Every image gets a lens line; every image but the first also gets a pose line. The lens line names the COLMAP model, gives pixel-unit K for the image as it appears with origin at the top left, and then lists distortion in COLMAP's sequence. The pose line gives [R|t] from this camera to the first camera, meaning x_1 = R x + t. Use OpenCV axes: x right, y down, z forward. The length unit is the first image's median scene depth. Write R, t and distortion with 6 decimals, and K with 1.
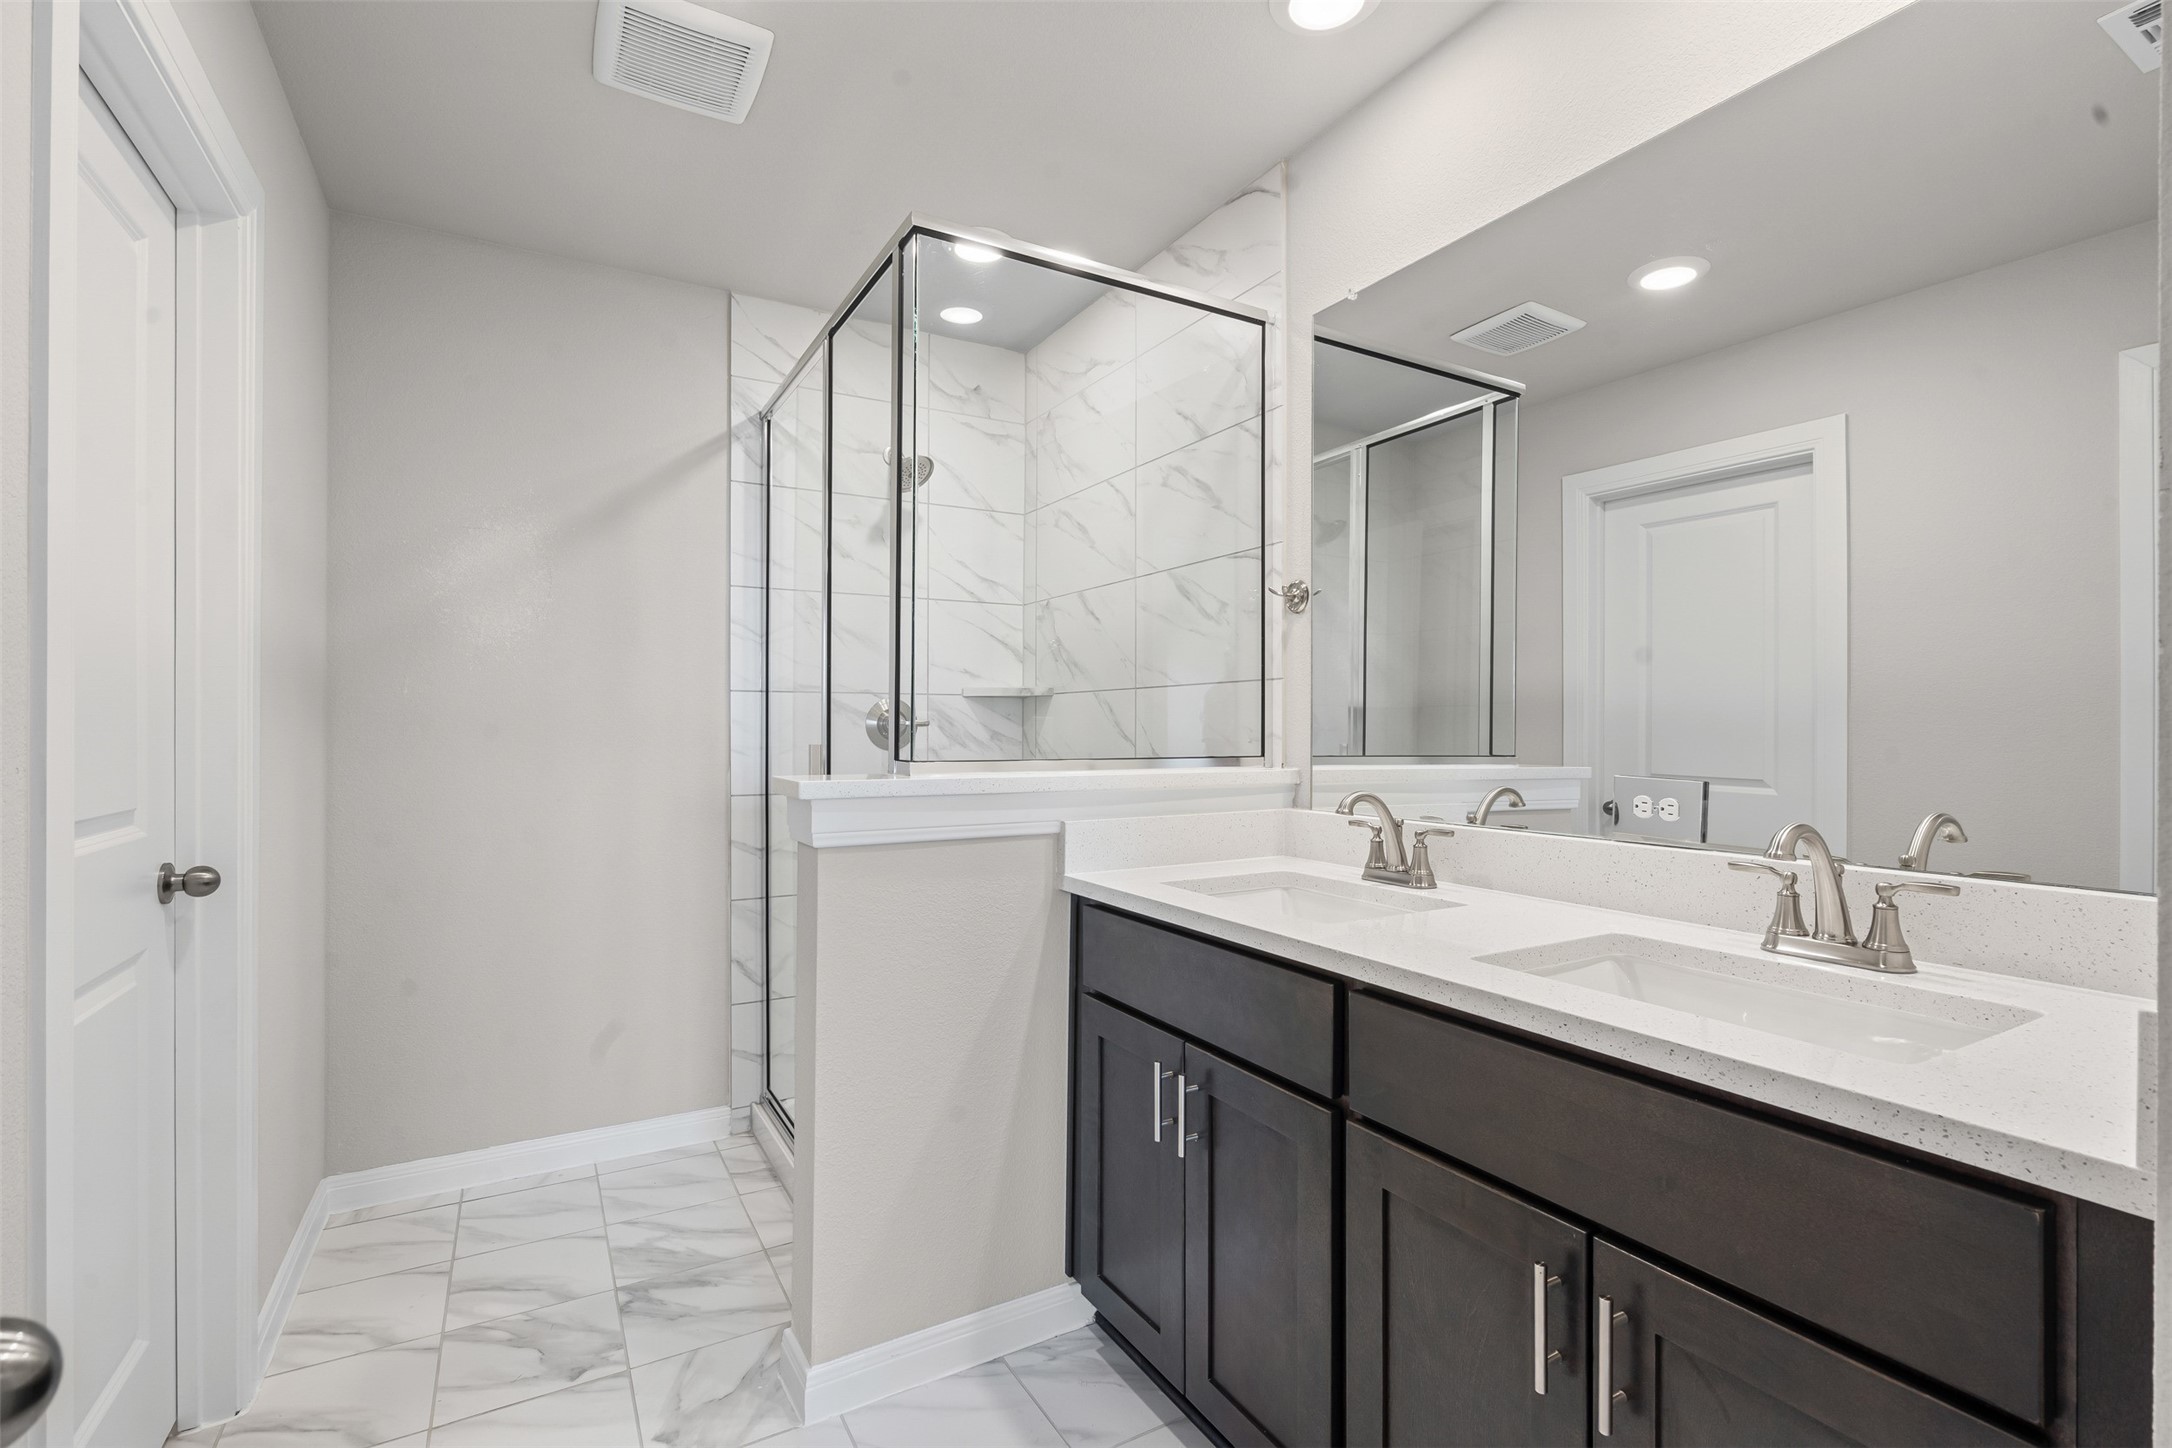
lens RADIAL K [[979.2, 0, 1086.0], [0, 979.2, 724.0], [0, 0, 1]] dist [-0.002501, 0.001011]
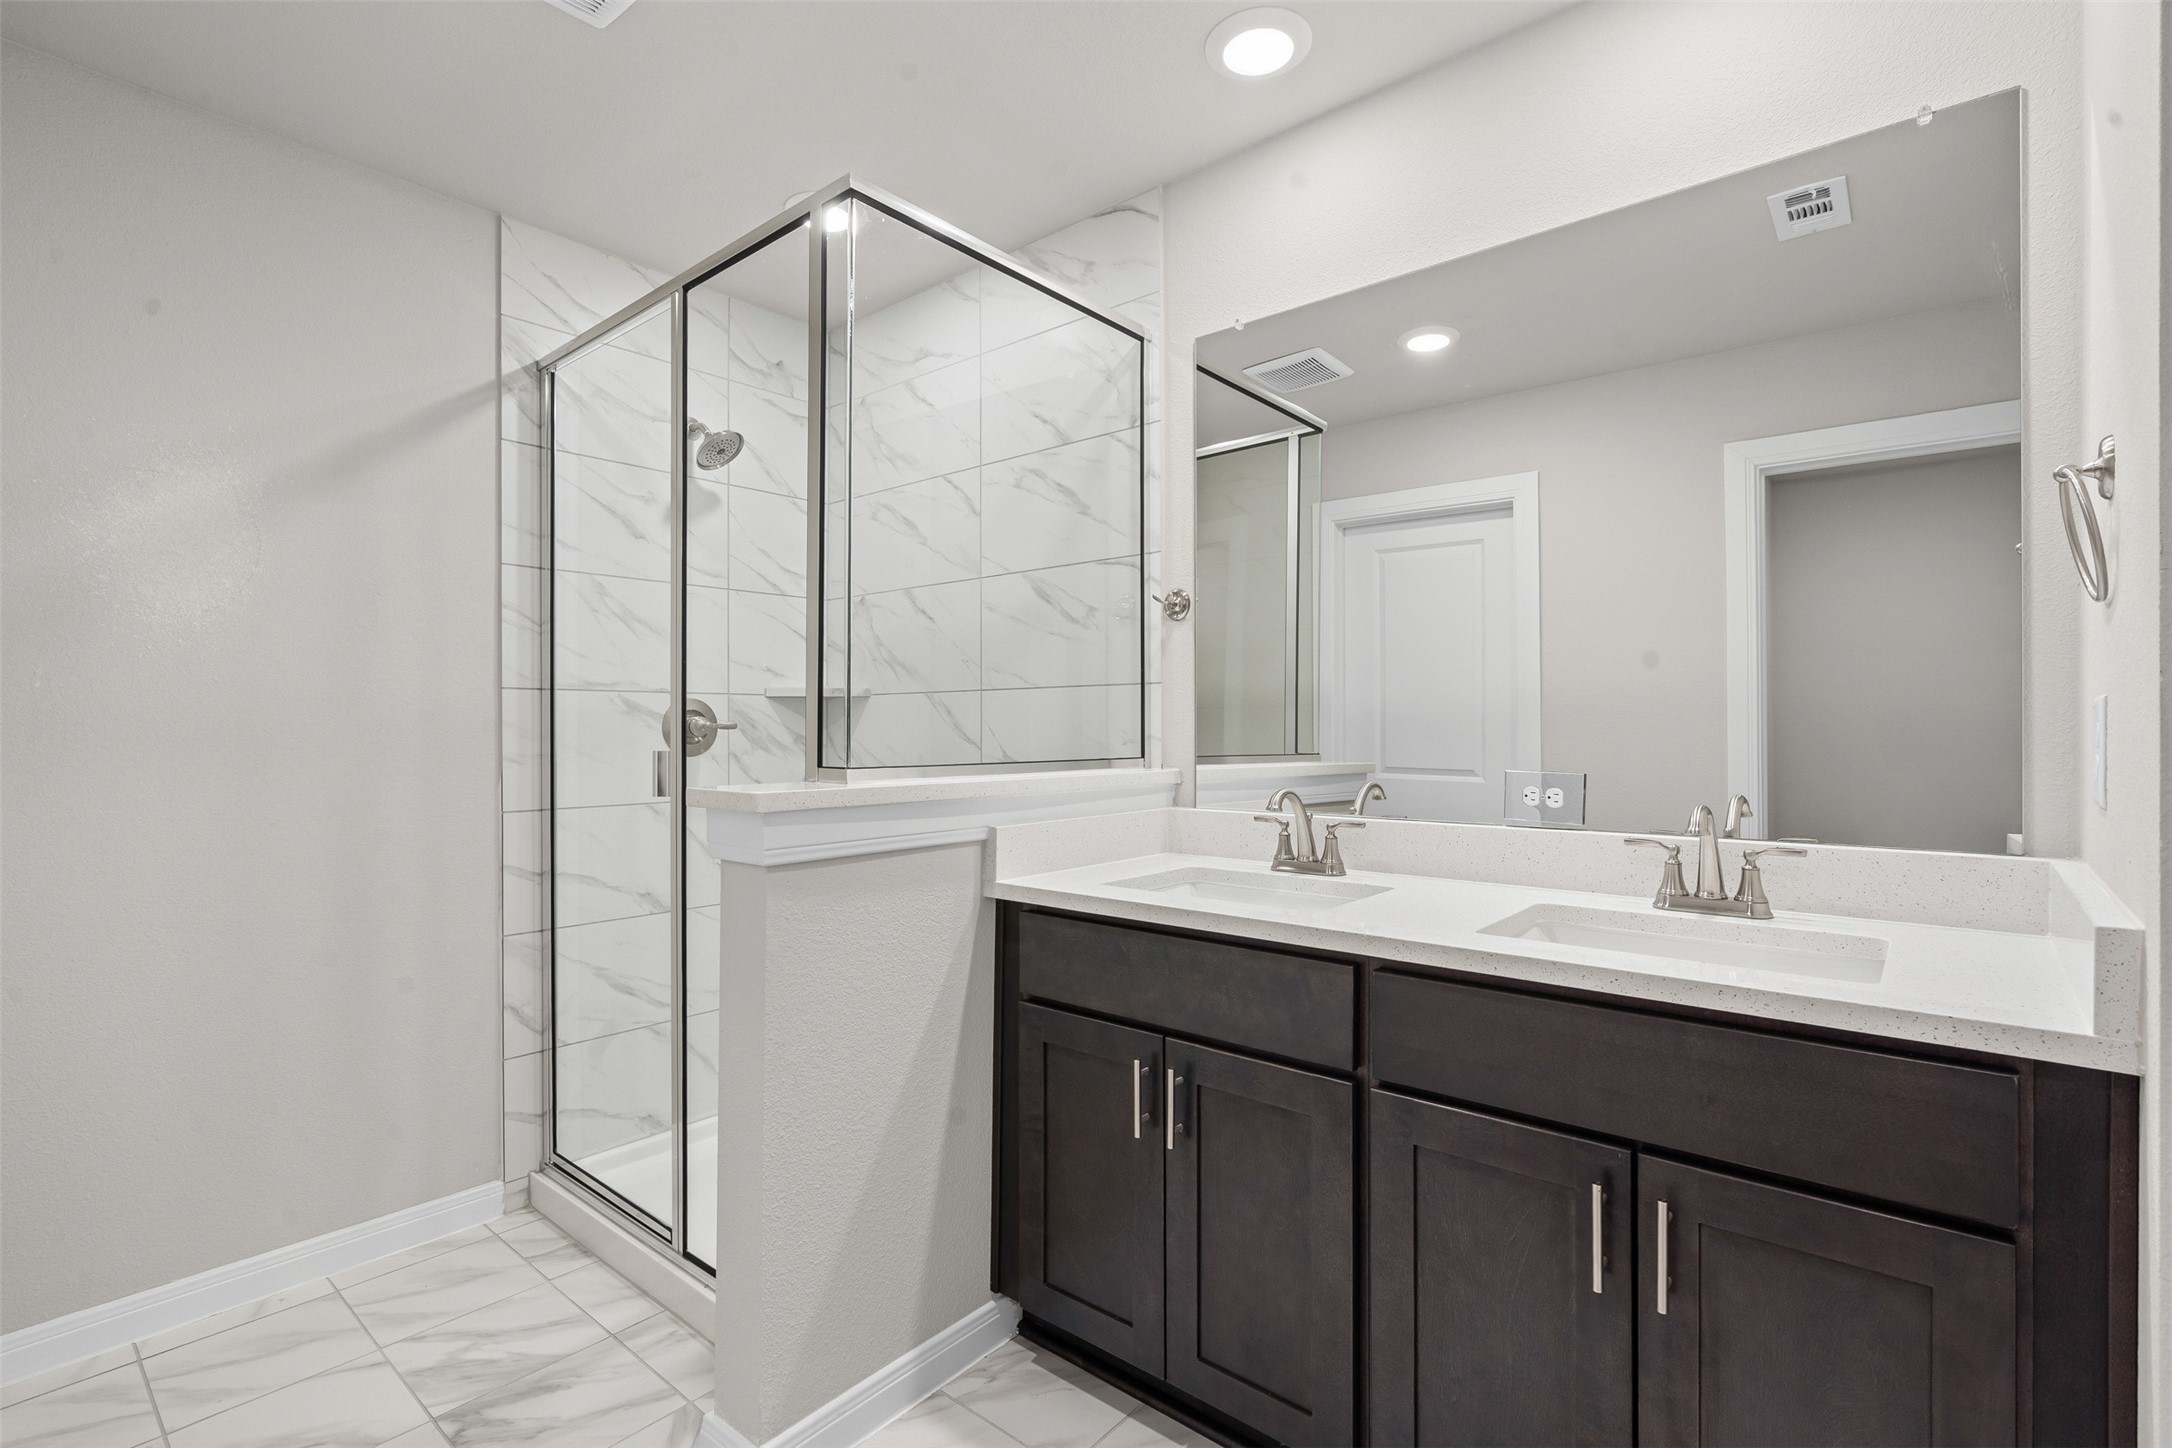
lens RADIAL K [[988.0, 0, 1086.0], [0, 988.0, 724.0], [0, 0, 1]] dist [0.000107, 0.000360]
pose [[0.941384, -0.001450, 0.337334, -0.228713], [0.001596, 0.999999, -0.000155, -0.002355], [-0.337333, 0.000684, 0.941385, 0.035923]]
